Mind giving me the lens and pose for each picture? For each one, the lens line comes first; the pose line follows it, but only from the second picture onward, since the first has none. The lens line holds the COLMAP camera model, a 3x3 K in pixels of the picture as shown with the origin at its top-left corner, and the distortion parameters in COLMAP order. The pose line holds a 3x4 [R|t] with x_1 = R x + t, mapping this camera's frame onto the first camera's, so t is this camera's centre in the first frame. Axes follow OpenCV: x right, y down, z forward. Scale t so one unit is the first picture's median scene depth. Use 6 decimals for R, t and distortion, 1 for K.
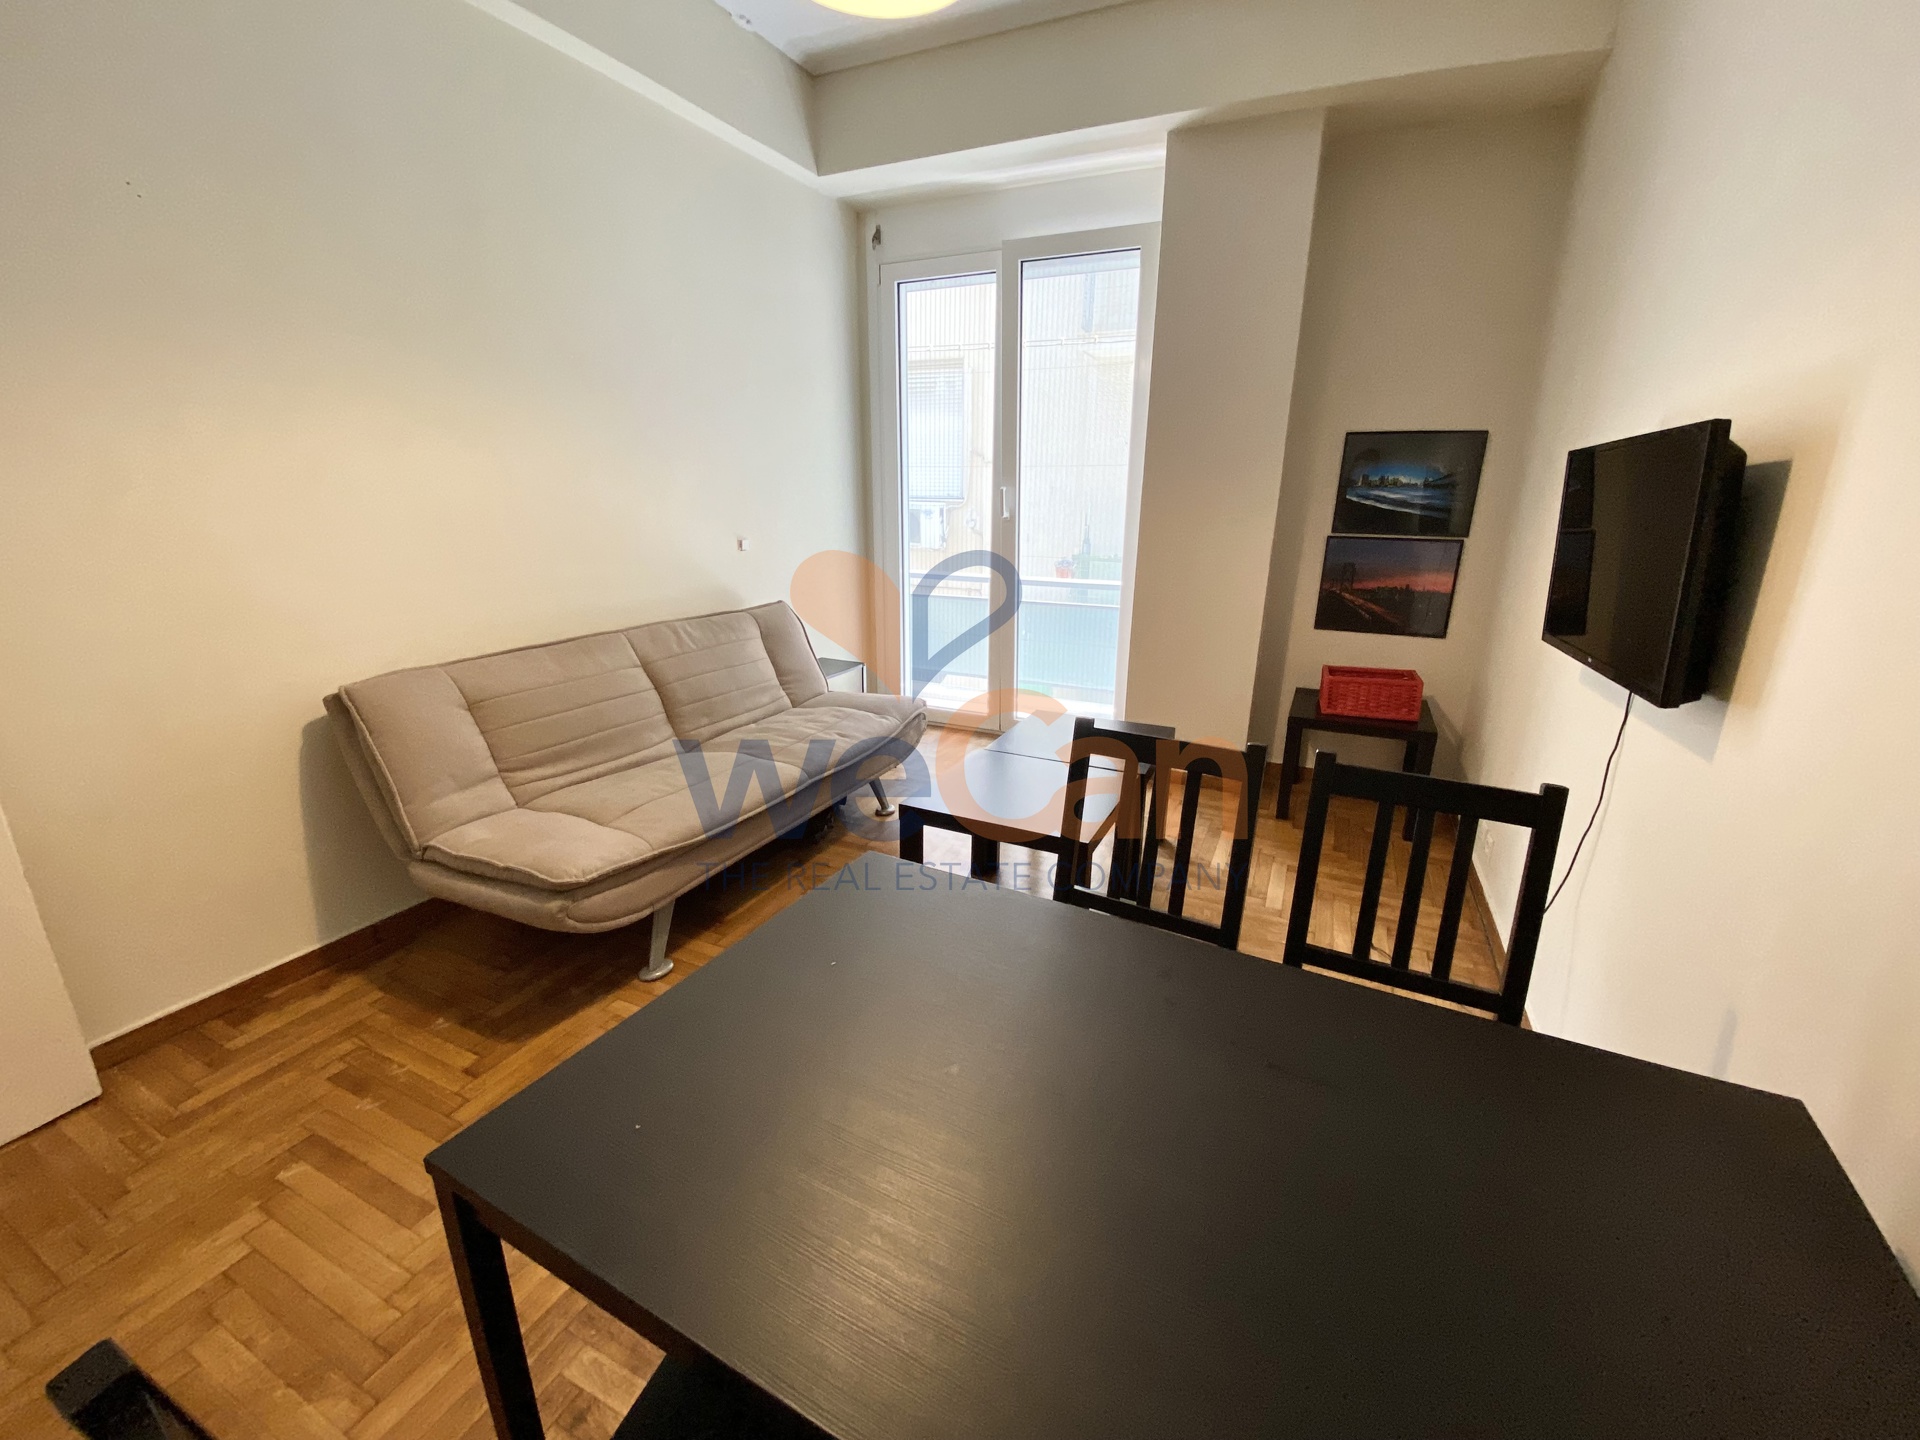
lens RADIAL K [[775.9, 0, 961.5], [0, 775.9, 718.6], [0, 0, 1]] dist [0.071932, -0.048162]
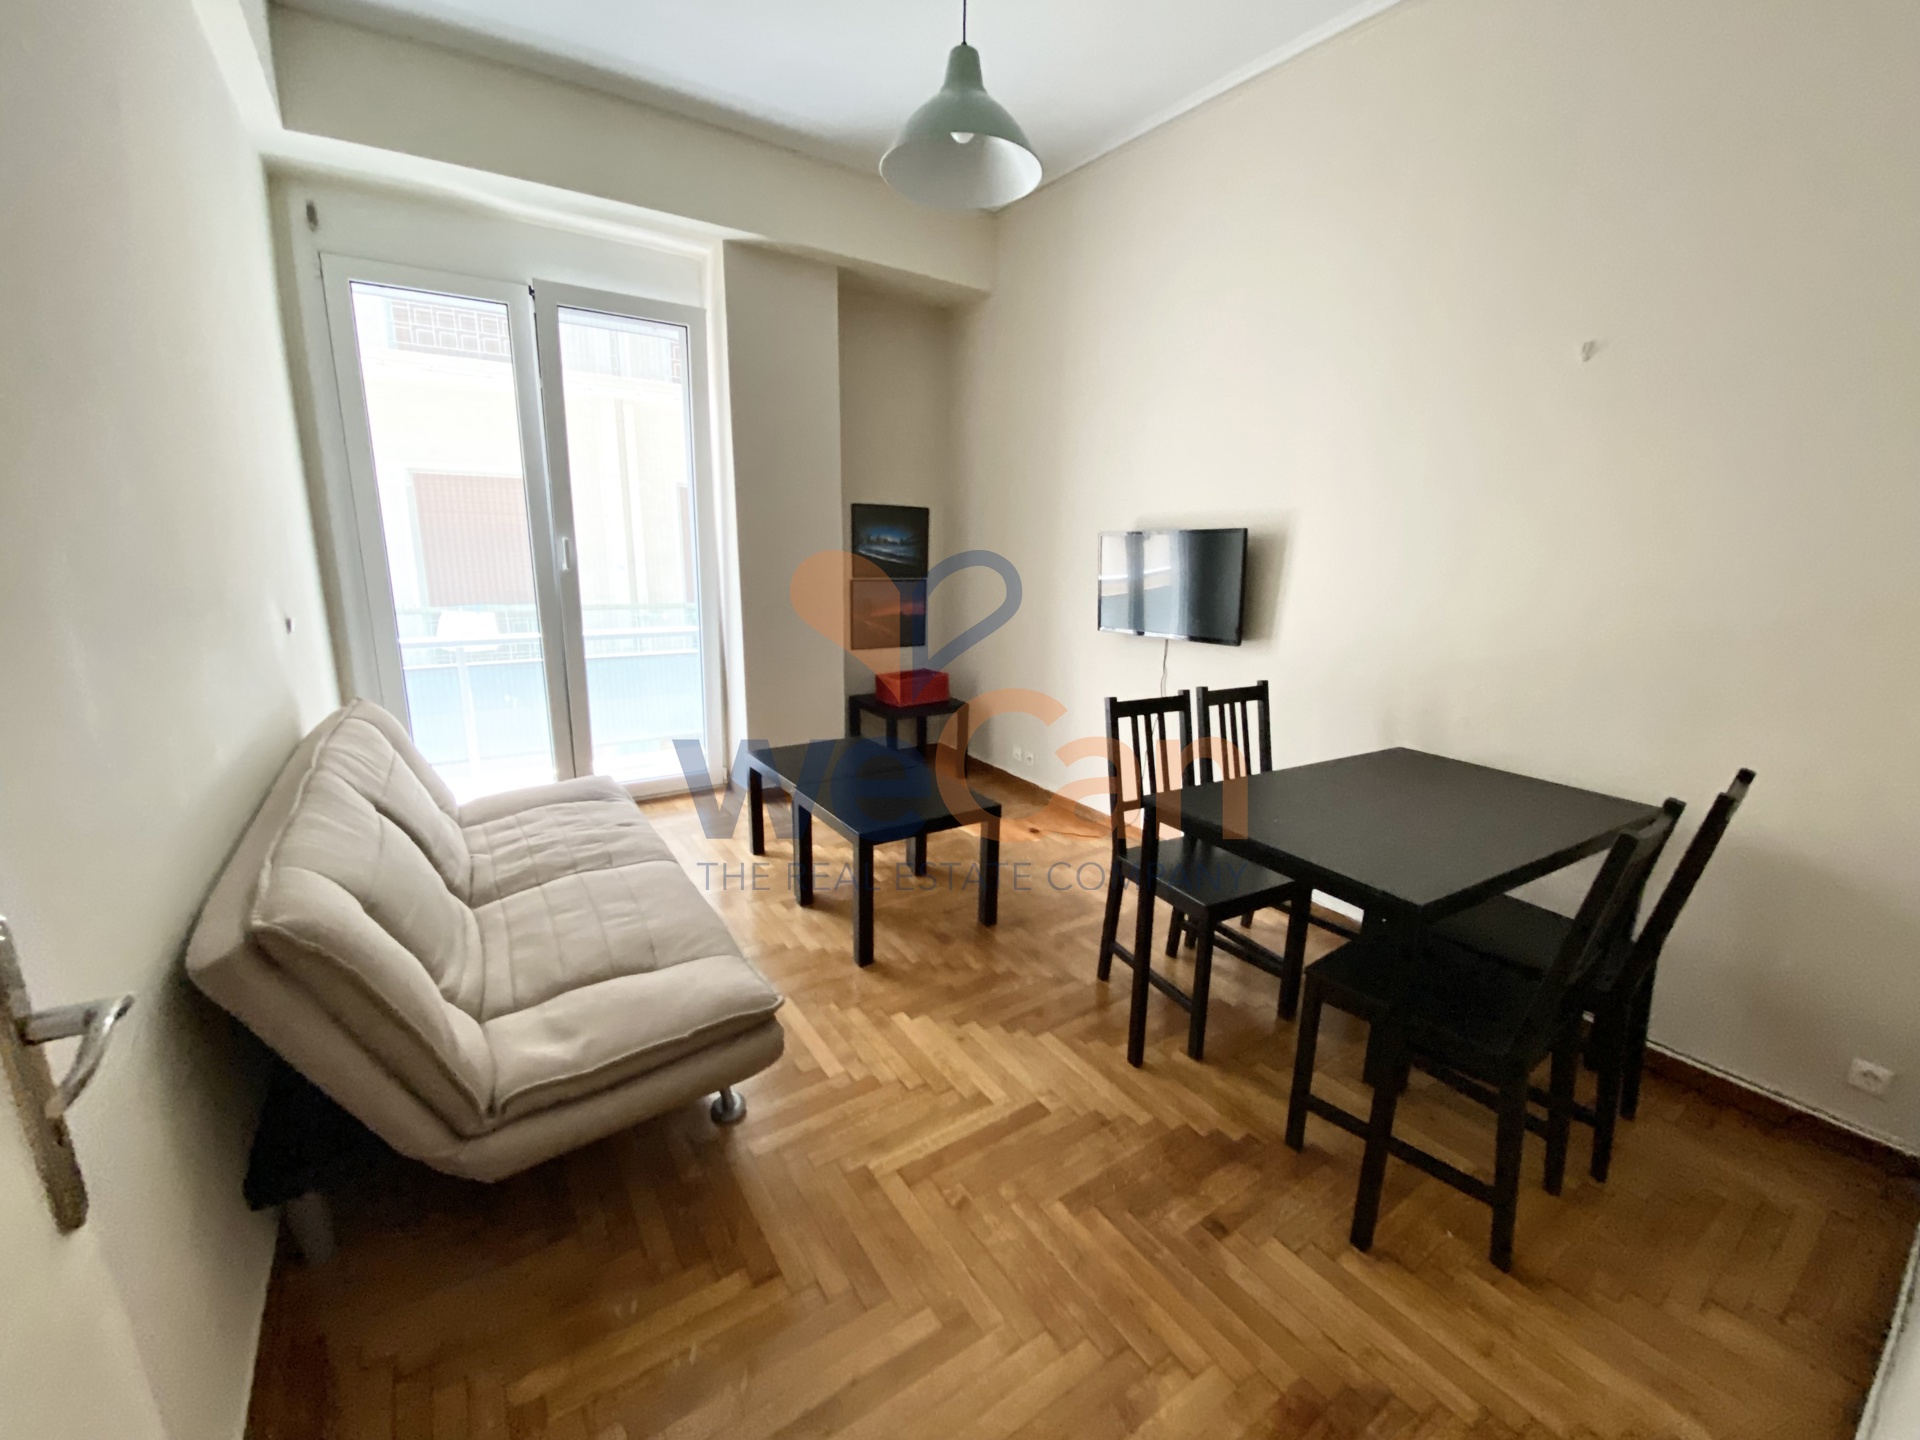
lens RADIAL K [[775.9, 0, 961.5], [0, 775.9, 718.6], [0, 0, 1]] dist [0.071932, -0.048162]
pose [[0.517057, -0.192930, 0.833925, -0.602840], [0.229472, 0.969847, 0.082096, -0.071963], [-0.824618, 0.148914, 0.545738, 0.171358]]
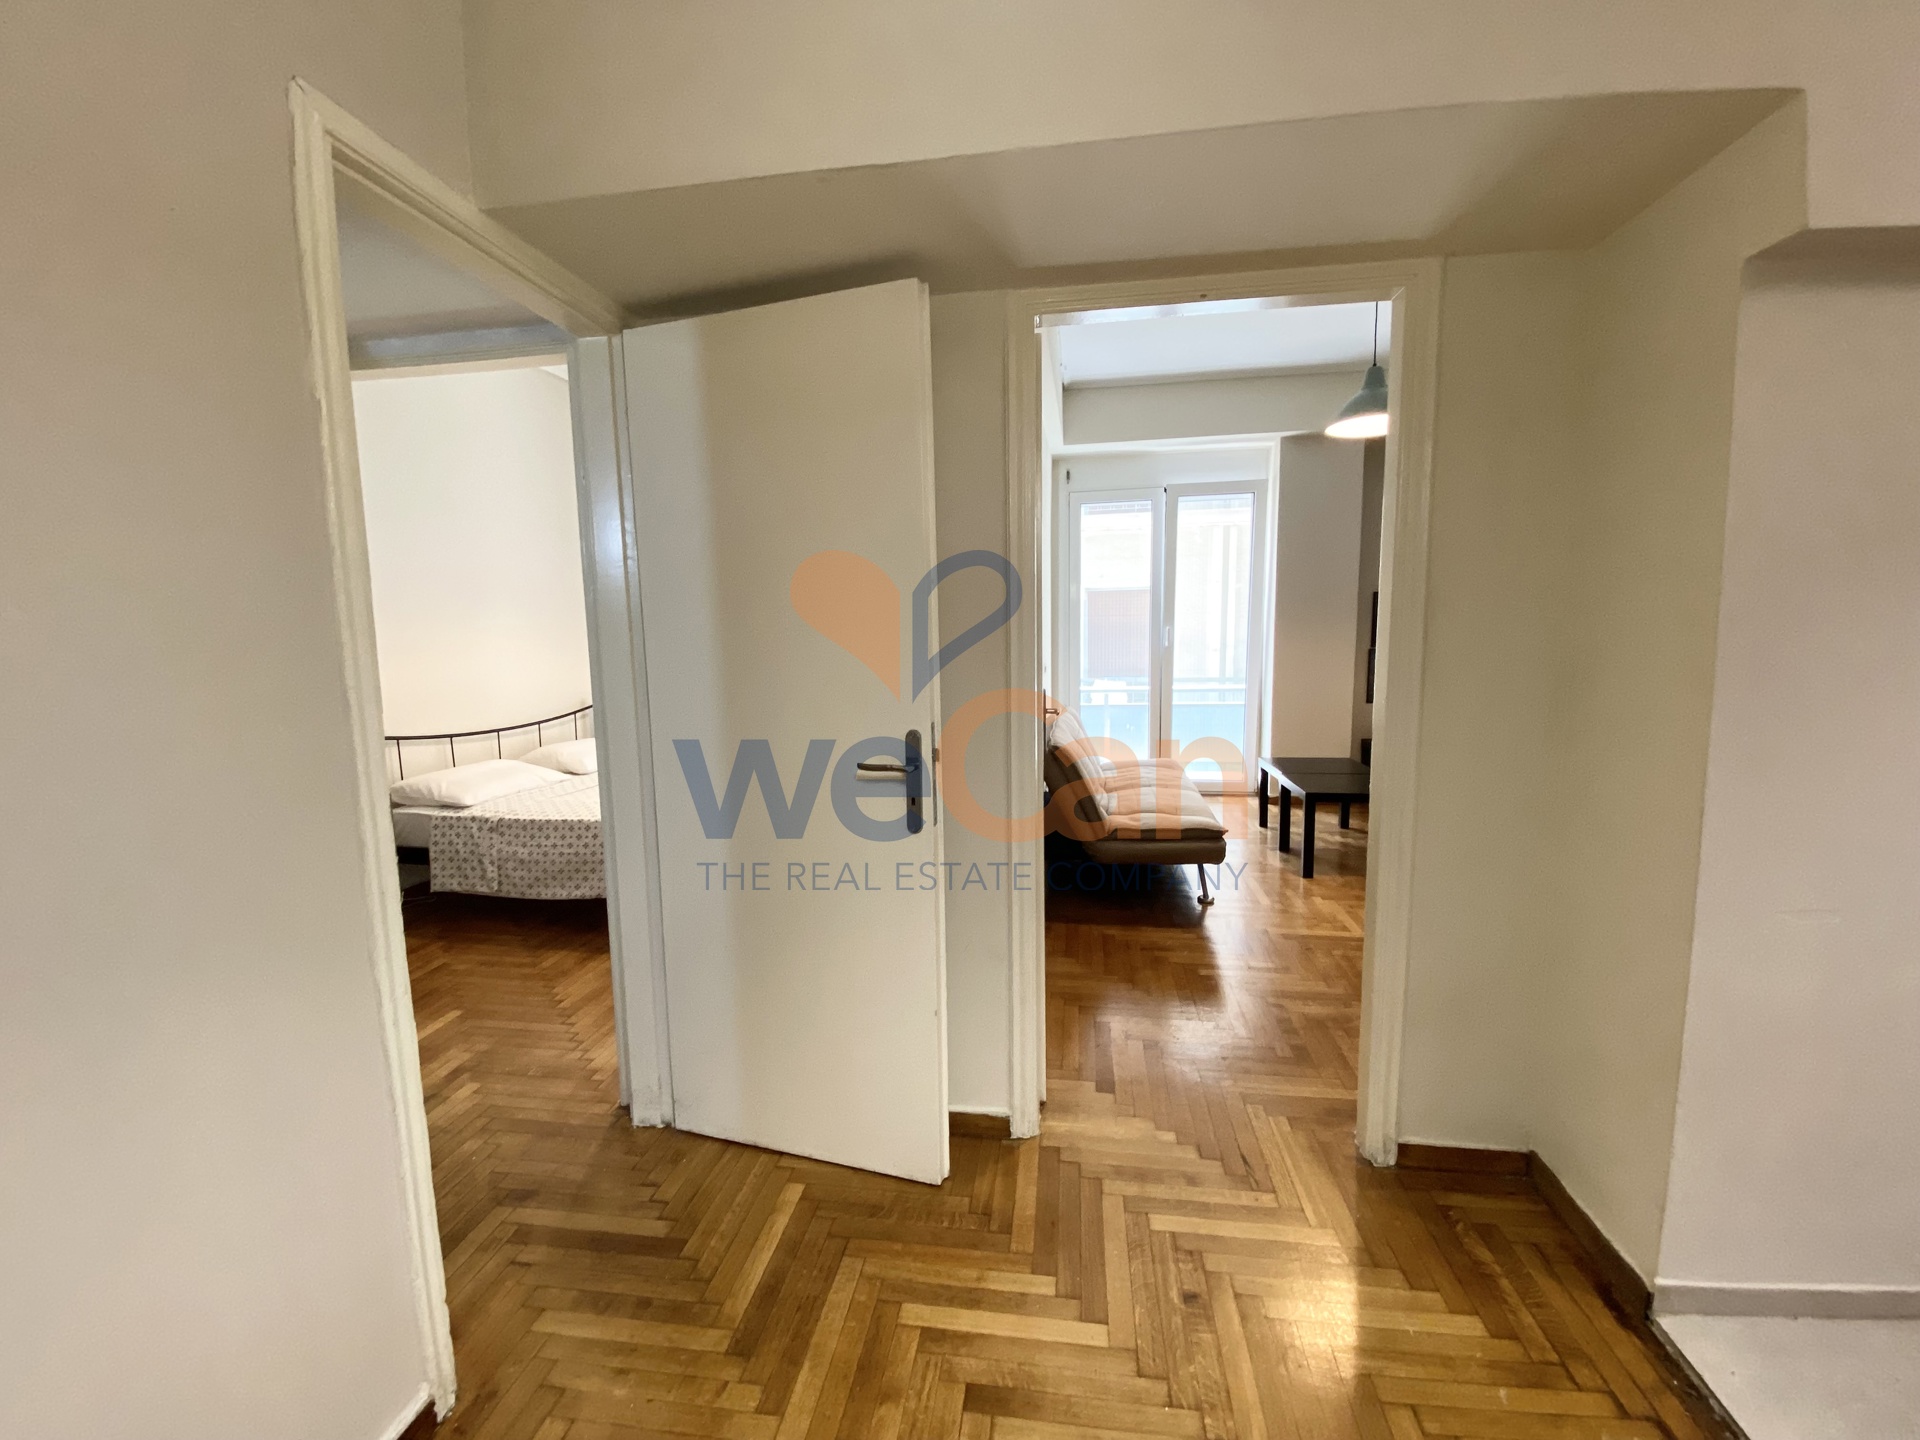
lens RADIAL K [[775.9, 0, 961.5], [0, 775.9, 718.6], [0, 0, 1]] dist [0.071932, -0.048162]
pose [[0.955783, -0.061592, 0.287552, -0.917137], [0.110173, 0.981602, -0.155946, 0.089083], [-0.272657, 0.180731, 0.944984, -0.360310]]
